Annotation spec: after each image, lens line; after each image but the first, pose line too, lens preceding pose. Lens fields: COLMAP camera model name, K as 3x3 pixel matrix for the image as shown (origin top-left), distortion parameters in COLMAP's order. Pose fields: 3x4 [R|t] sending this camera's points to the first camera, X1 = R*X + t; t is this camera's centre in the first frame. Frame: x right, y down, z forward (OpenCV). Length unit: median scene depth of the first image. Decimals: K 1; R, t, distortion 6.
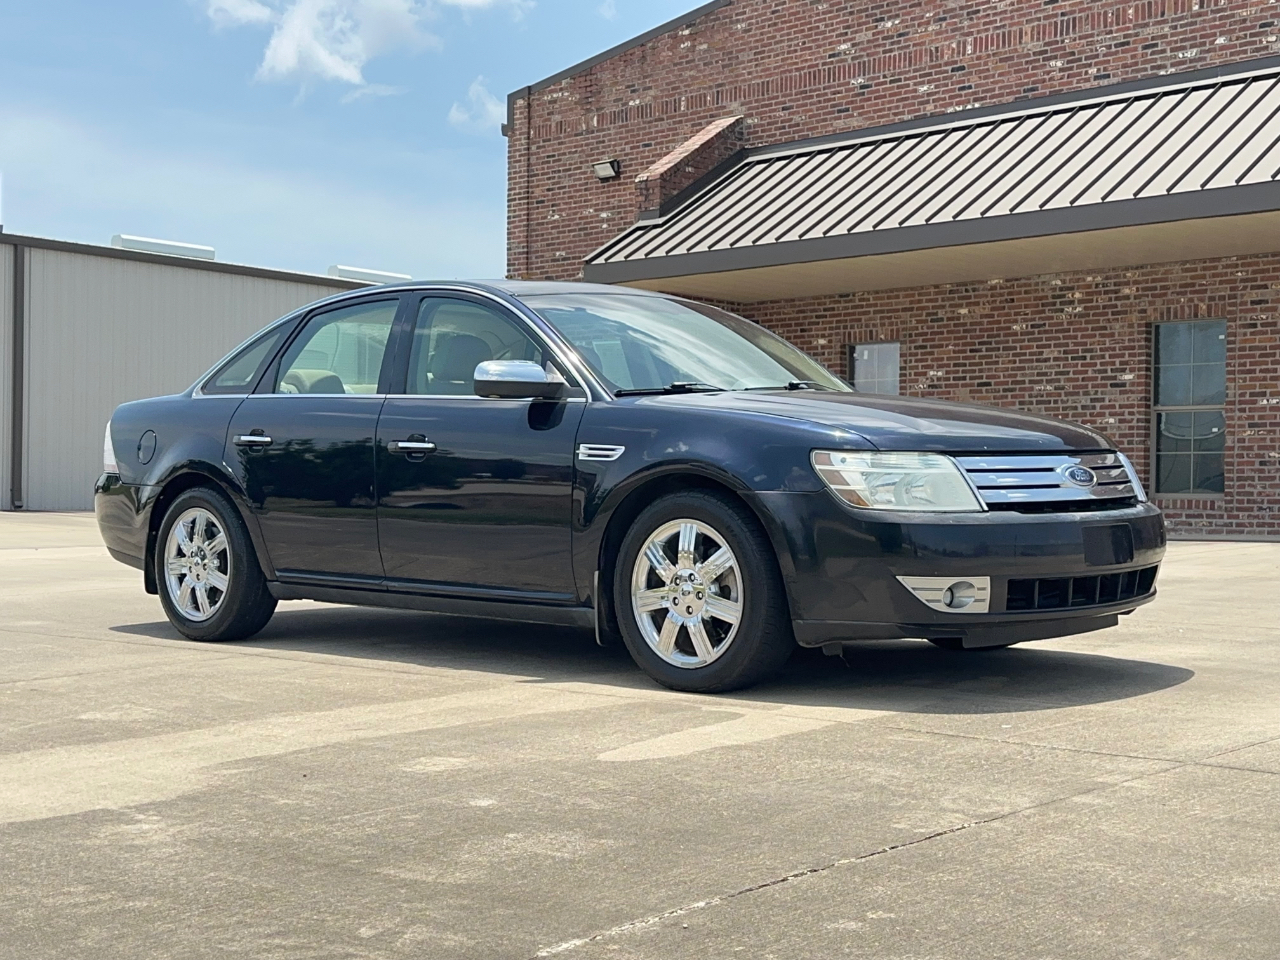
lens RADIAL K [[1763.3, 0, 640.0], [0, 1763.3, 480.0], [0, 0, 1]] dist [0.186050, -0.377697]
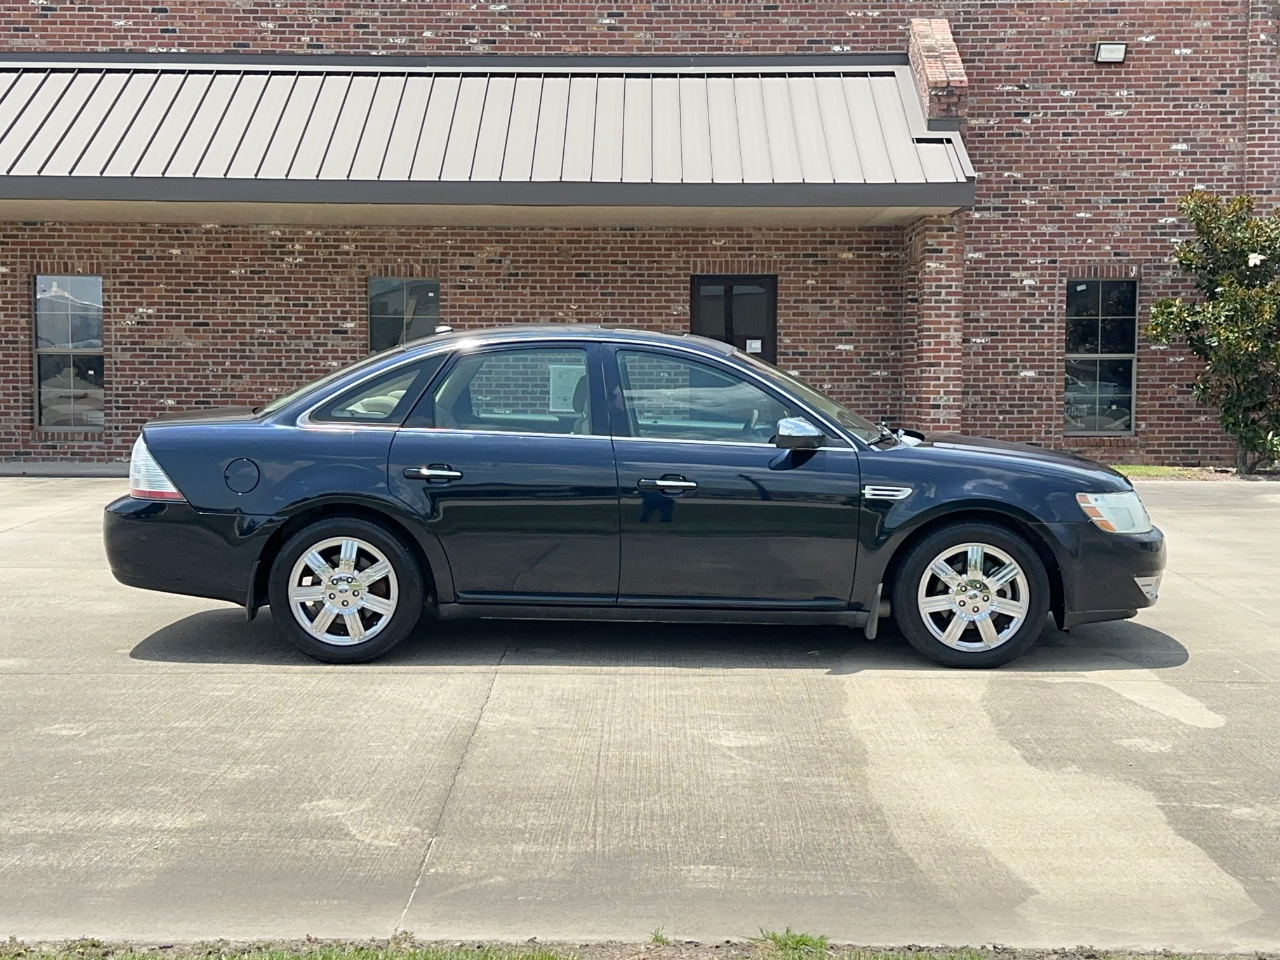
lens RADIAL K [[1761.7, 0, 633.4], [0, 1761.7, 480.3], [0, 0, 1]] dist [0.206527, -0.460939]
pose [[0.741348, -0.041594, 0.669831, -0.323720], [-0.005522, 0.997666, 0.068062, -0.035185], [-0.671098, -0.054156, 0.739388, 0.050562]]
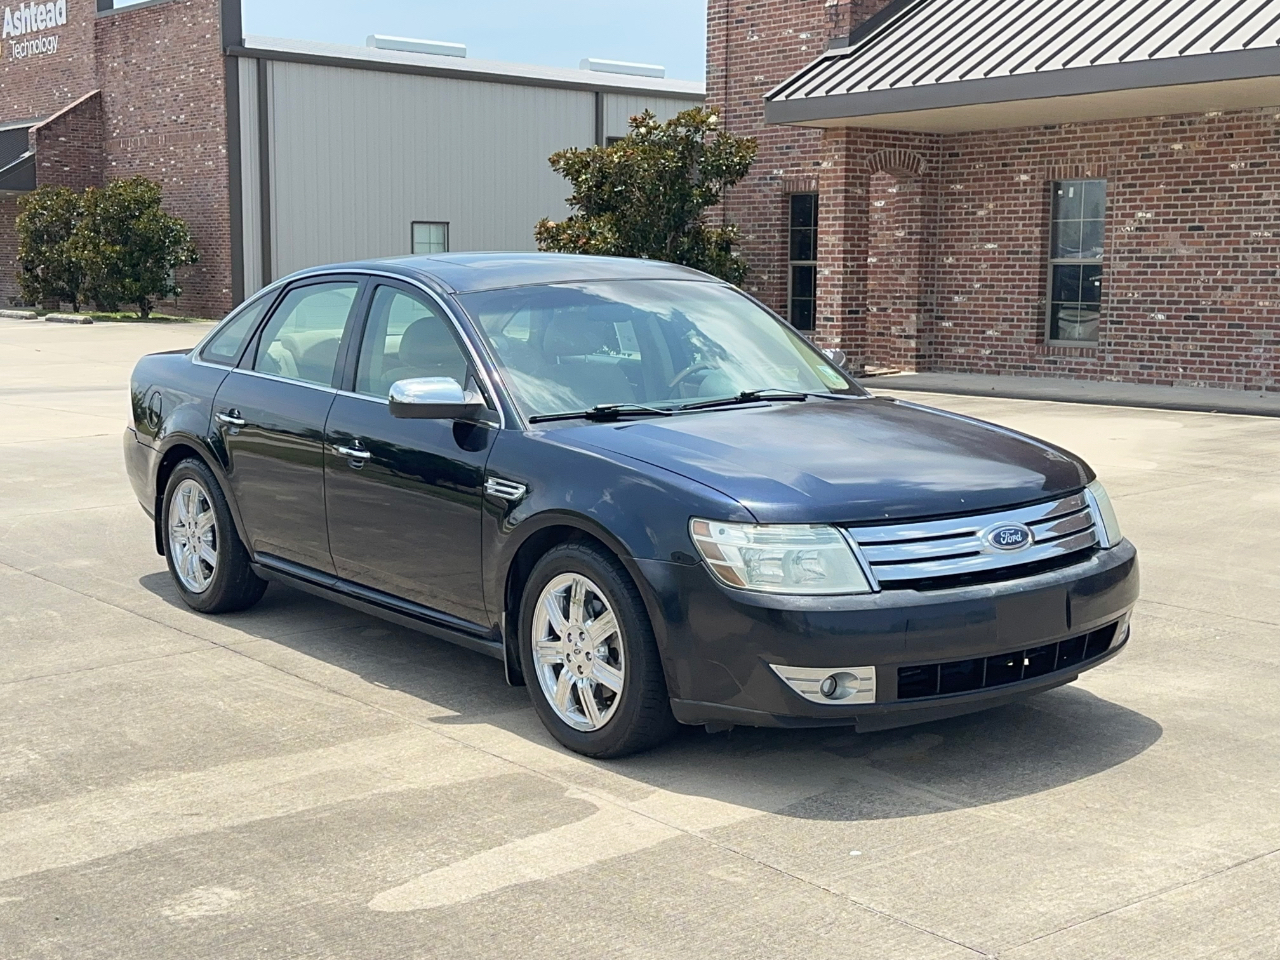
lens RADIAL K [[1761.7, 0, 633.4], [0, 1761.7, 480.3], [0, 0, 1]] dist [0.206527, -0.460939]
pose [[0.986130, 0.019317, -0.164844, 0.062507], [0.001930, 0.991802, 0.127771, -0.043819], [0.165961, -0.126317, 0.978009, 0.029129]]
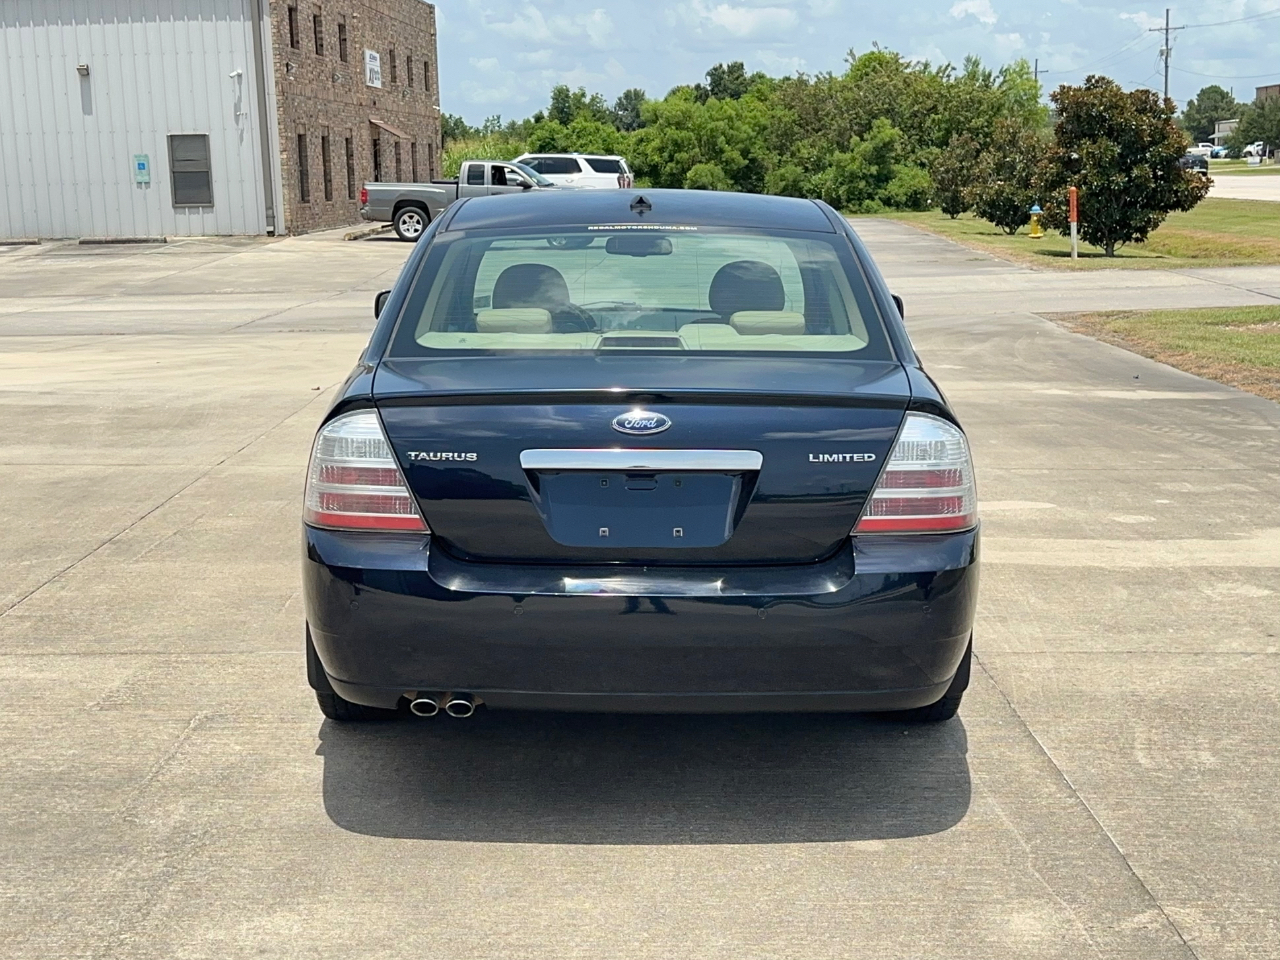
lens RADIAL K [[1828.7, 0, 640.0], [0, 1828.7, 480.0], [0, 0, 1]] dist [0.225603, -0.525561]
pose [[-0.681960, -0.111268, 0.722876, -0.268147], [0.011560, 0.986597, 0.162767, -0.046183], [-0.731298, 0.119357, -0.671534, 0.619675]]
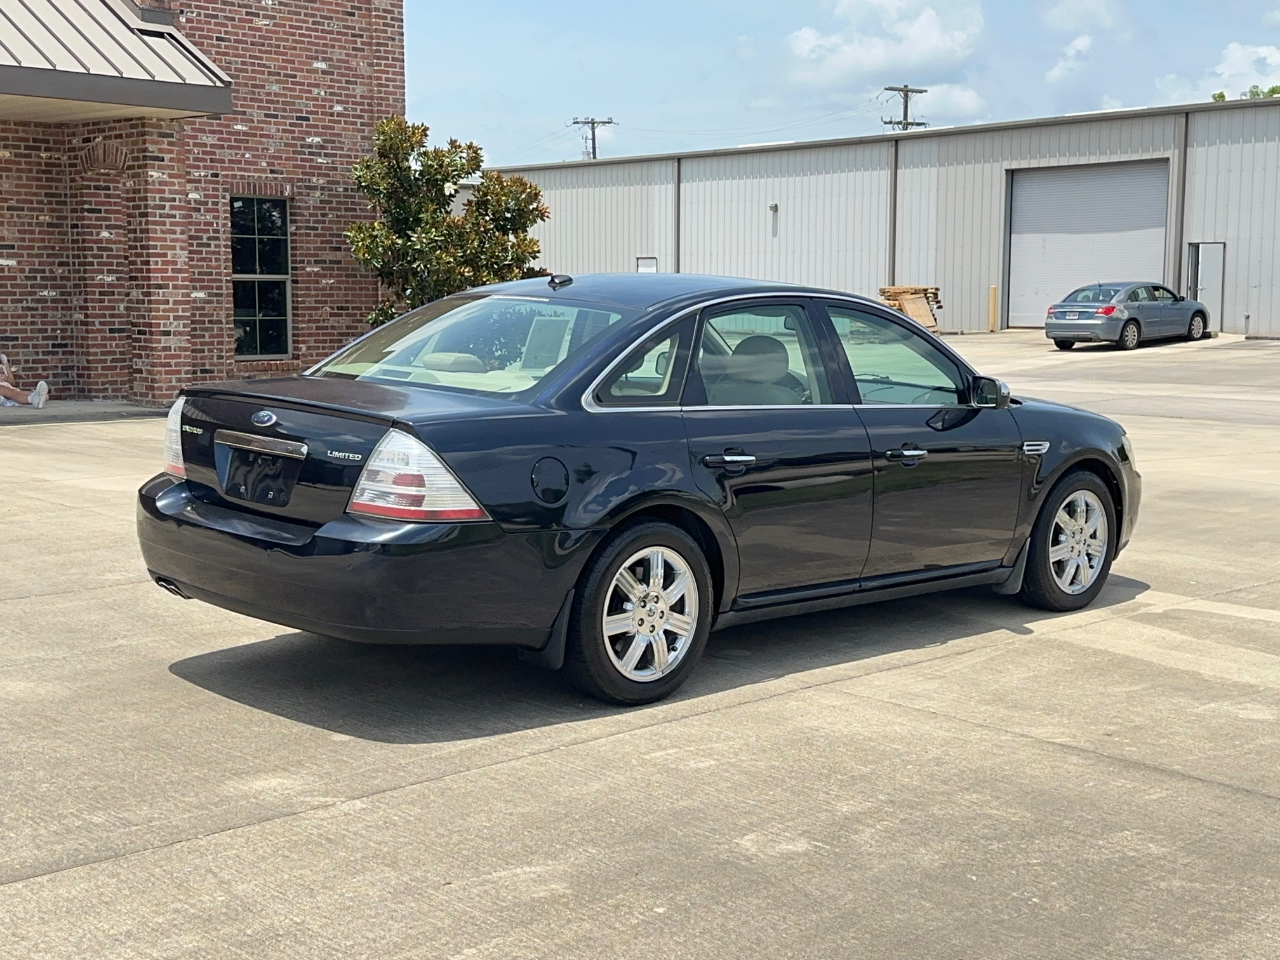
lens RADIAL K [[1761.7, 0, 633.4], [0, 1761.7, 480.3], [0, 0, 1]] dist [0.206527, -0.460939]
pose [[0.046269, -0.114897, 0.992299, -0.421739], [-0.015251, 0.993166, 0.115708, -0.043688], [-0.998813, -0.020488, 0.044201, 0.387870]]
